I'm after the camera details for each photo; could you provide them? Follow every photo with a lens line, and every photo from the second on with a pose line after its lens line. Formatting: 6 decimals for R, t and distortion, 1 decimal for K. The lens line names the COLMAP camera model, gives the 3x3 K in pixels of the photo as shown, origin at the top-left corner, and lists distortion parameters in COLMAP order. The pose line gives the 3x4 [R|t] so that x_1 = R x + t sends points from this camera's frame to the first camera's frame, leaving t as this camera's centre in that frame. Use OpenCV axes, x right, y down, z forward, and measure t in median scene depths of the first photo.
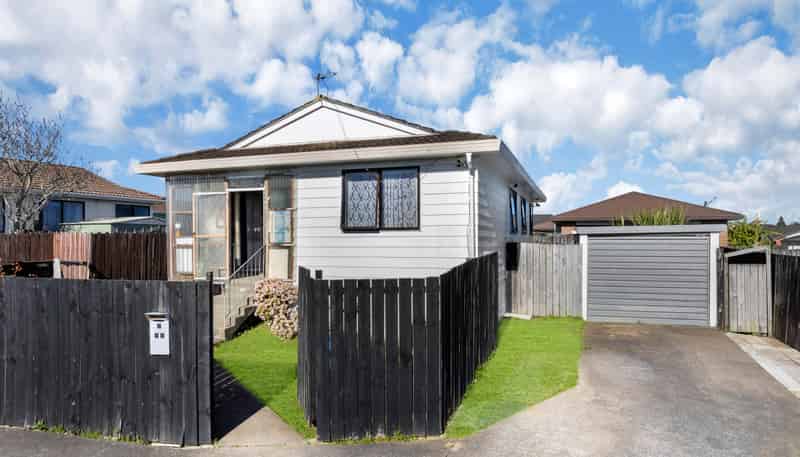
lens RADIAL K [[513.0, 0, 403.9], [0, 513.0, 234.4], [0, 0, 1]] dist [-0.035666, 0.010013]
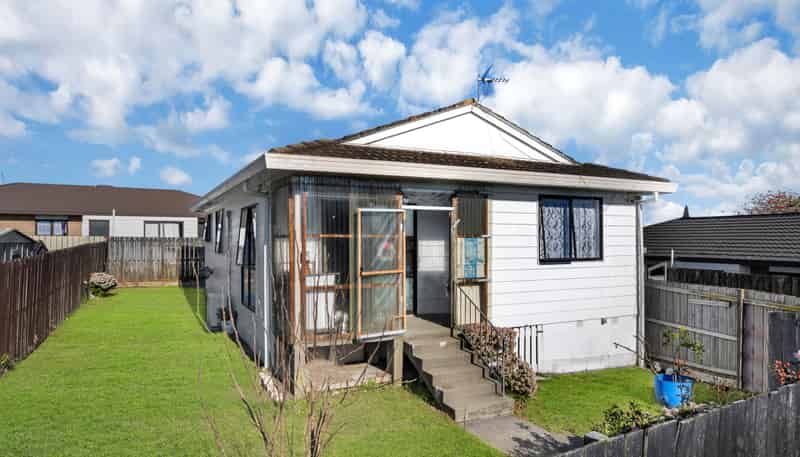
lens RADIAL K [[513.0, 0, 397.9], [0, 513.0, 231.0], [0, 0, 1]] dist [-0.035666, 0.010013]
pose [[0.705019, 0.012962, 0.709070, -0.868124], [-0.013006, 0.999901, -0.005346, -0.049878], [-0.709069, -0.005453, 0.705118, 0.505396]]
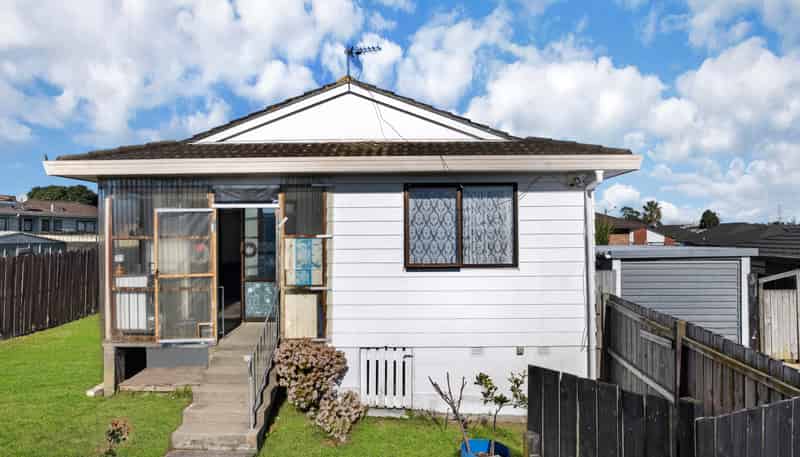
lens RADIAL K [[513.0, 0, 397.5], [0, 513.0, 224.9], [0, 0, 1]] dist [-0.035666, 0.010013]
pose [[0.951885, 0.003802, 0.306433, -0.325367], [-0.001334, 0.999965, -0.008262, -0.057664], [-0.306453, 0.007456, 0.951856, 0.298754]]
